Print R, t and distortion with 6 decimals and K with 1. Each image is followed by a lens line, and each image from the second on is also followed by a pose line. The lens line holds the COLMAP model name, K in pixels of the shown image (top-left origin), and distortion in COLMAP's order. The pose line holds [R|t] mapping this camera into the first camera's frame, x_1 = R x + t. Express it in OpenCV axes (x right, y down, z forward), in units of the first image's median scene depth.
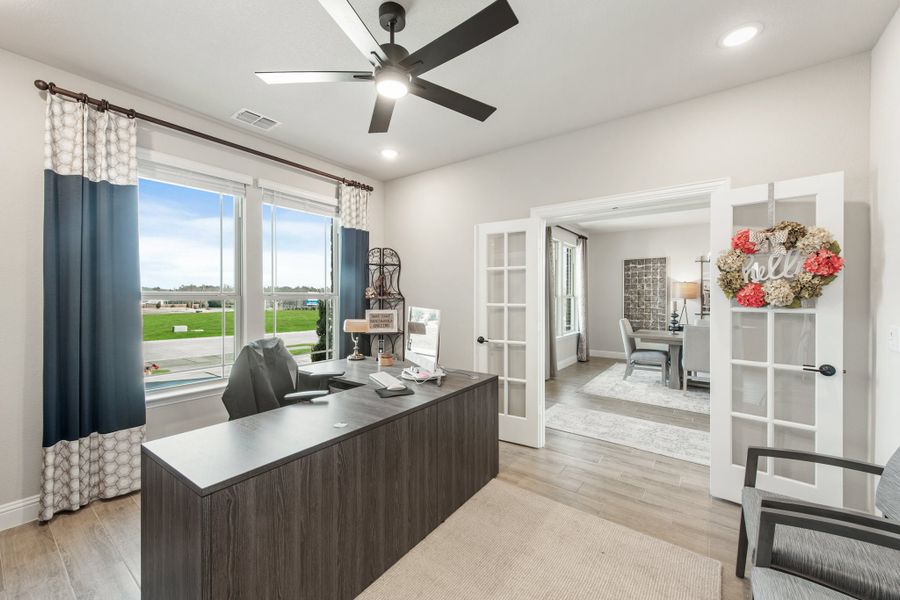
lens RADIAL K [[353.2, 0, 448.9], [0, 353.2, 299.1], [0, 0, 1]] dist [0.001093, 0.000038]
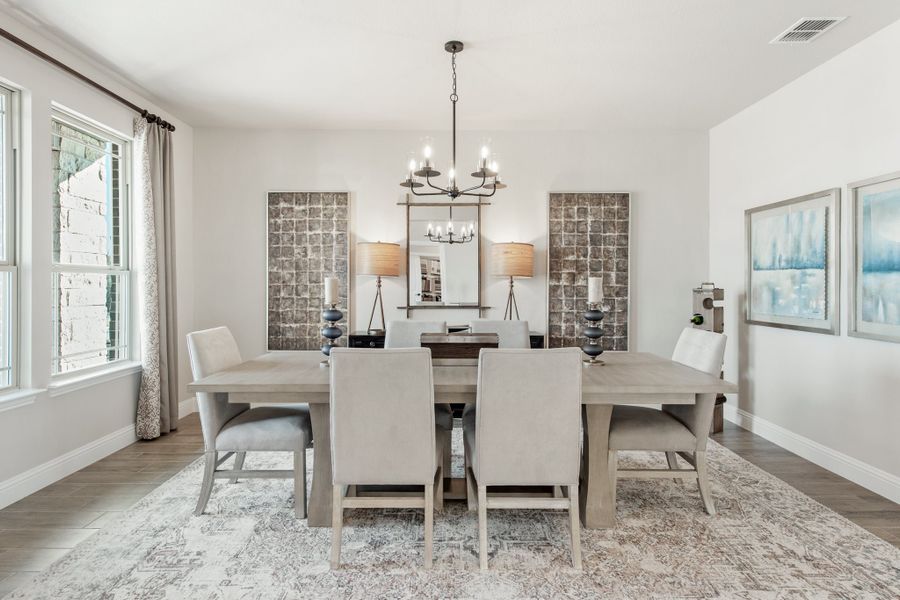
lens RADIAL K [[353.2, 0, 449.5], [0, 353.2, 292.5], [0, 0, 1]] dist [0.001093, 0.000038]
pose [[0.802094, -0.009757, 0.597119, 0.419152], [0.003941, 0.999931, 0.011045, 0.014084], [-0.597185, -0.006505, 0.802077, 0.507104]]
